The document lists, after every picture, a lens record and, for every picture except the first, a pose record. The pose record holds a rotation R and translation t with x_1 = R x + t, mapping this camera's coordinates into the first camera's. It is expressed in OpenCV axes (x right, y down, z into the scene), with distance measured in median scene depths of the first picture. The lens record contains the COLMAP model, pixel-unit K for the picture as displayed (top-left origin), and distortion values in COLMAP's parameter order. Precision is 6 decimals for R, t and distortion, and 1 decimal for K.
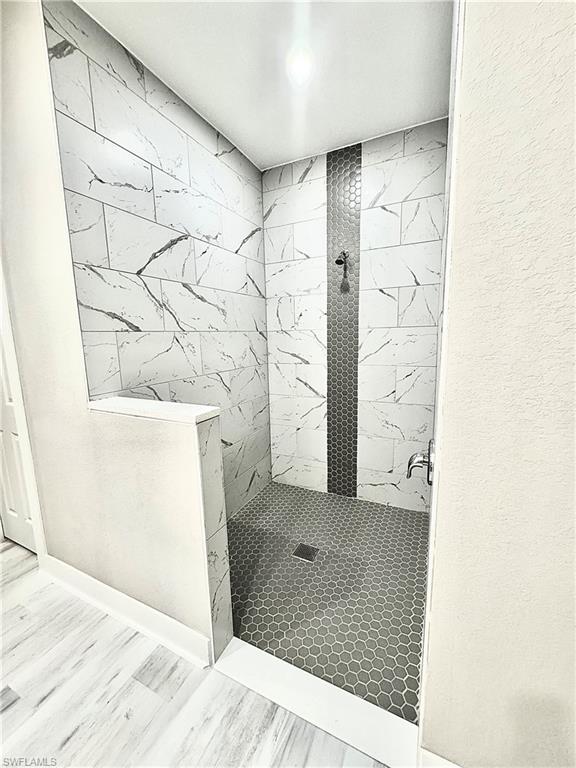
lens RADIAL K [[304.8, 0, 288.0], [0, 304.8, 384.0], [0, 0, 1]] dist [-0.002342, 0.000091]
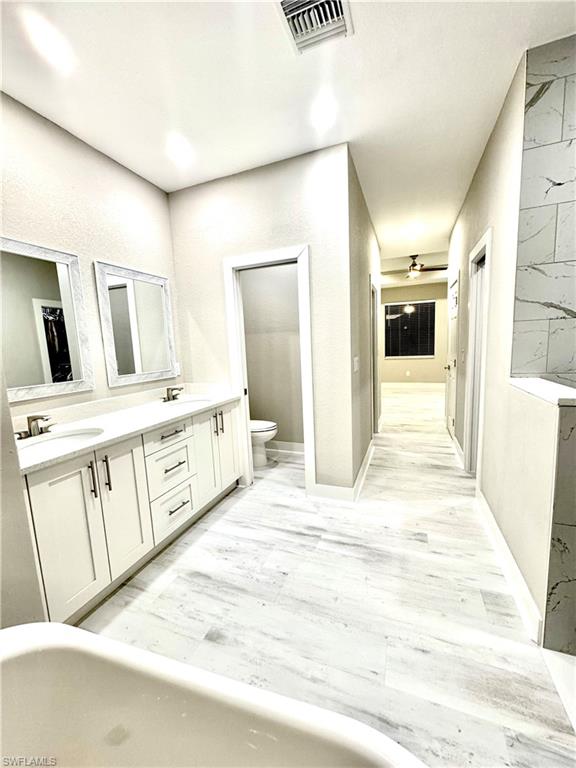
lens RADIAL K [[304.8, 0, 288.0], [0, 304.8, 384.0], [0, 0, 1]] dist [-0.002342, 0.000091]
pose [[0.080488, 0.147589, -0.985768, 0.532051], [-0.113426, 0.983909, 0.138049, 0.014749], [0.990281, 0.100700, 0.095933, -0.021341]]
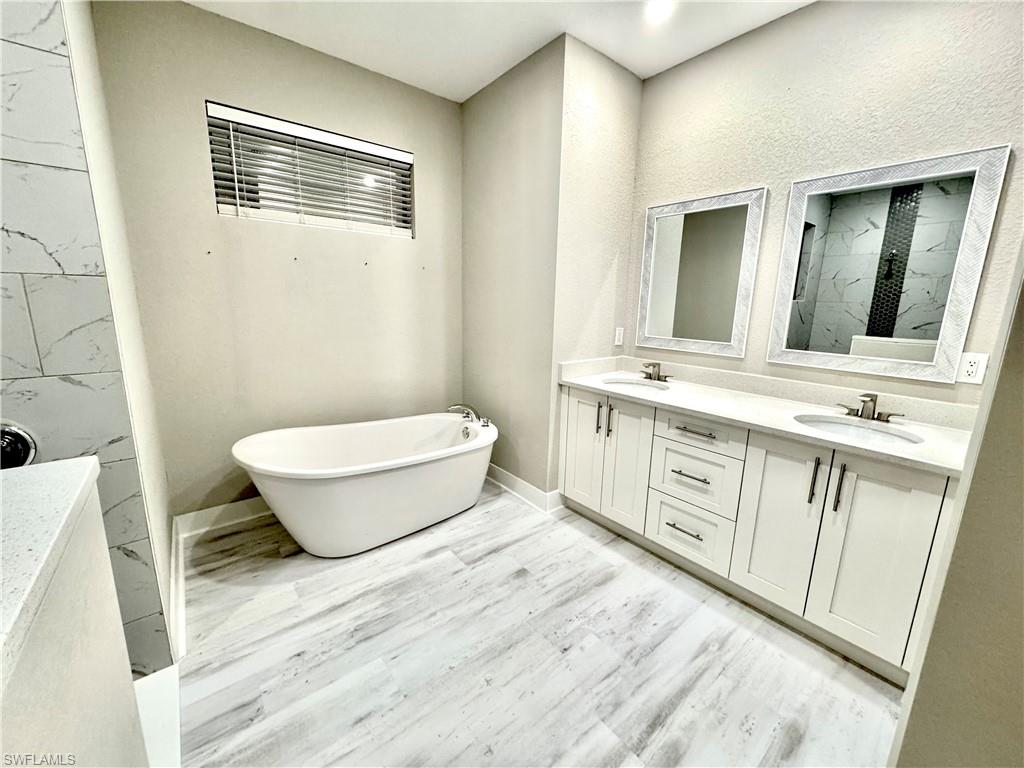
lens RADIAL K [[406.4, 0, 511.5], [0, 406.4, 381.4], [0, 0, 1]] dist [-0.002342, 0.000091]
pose [[-0.908698, -0.080656, 0.409587, -1.079907], [0.063605, 0.942951, 0.326799, -0.163698], [-0.412579, 0.323014, -0.851728, 1.110571]]
